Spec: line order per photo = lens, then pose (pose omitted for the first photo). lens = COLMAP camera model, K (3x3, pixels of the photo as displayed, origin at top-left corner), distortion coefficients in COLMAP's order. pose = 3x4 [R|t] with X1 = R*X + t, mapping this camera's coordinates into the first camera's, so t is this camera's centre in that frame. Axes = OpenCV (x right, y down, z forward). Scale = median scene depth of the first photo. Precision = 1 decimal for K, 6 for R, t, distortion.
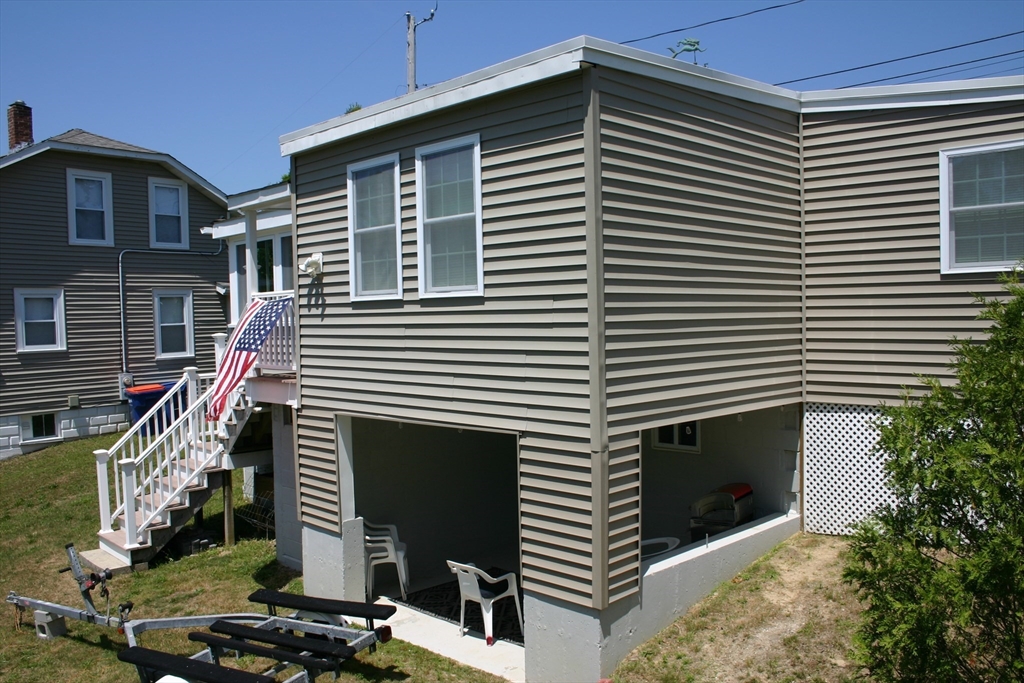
lens RADIAL K [[858.5, 0, 511.9], [0, 858.5, 341.6], [0, 0, 1]] dist [-0.082999, -0.000541]
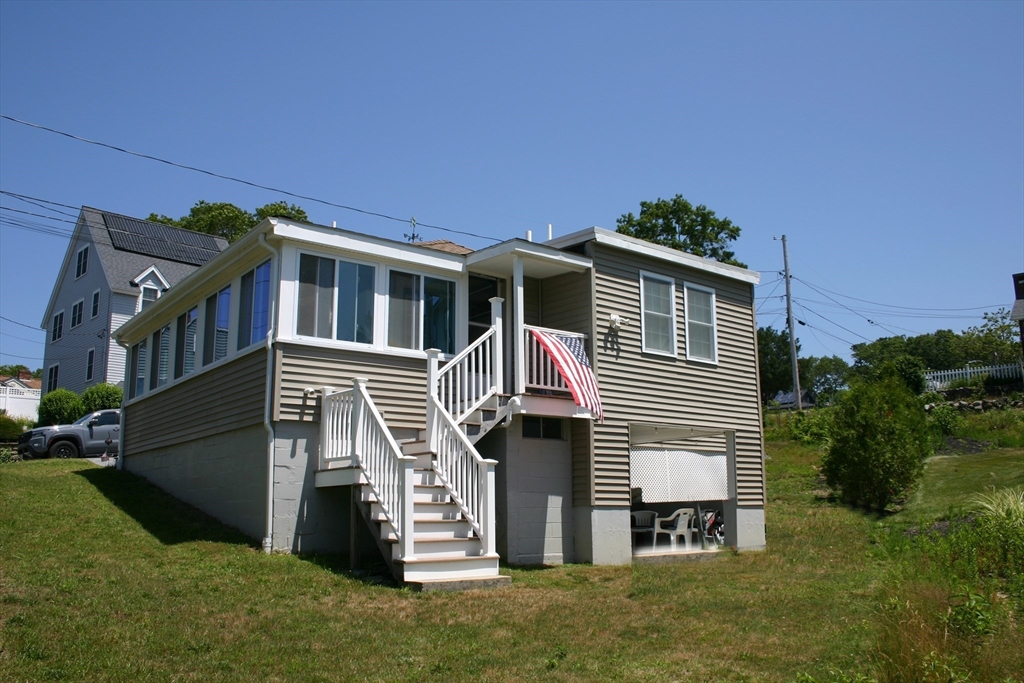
lens RADIAL K [[858.5, 0, 511.8], [0, 858.5, 344.2], [0, 0, 1]] dist [-0.082999, -0.000541]
pose [[0.091295, 0.213176, 0.972739, -1.894057], [0.032880, 0.975640, -0.216897, 0.296936], [-0.995281, 0.051785, 0.082062, 1.190824]]
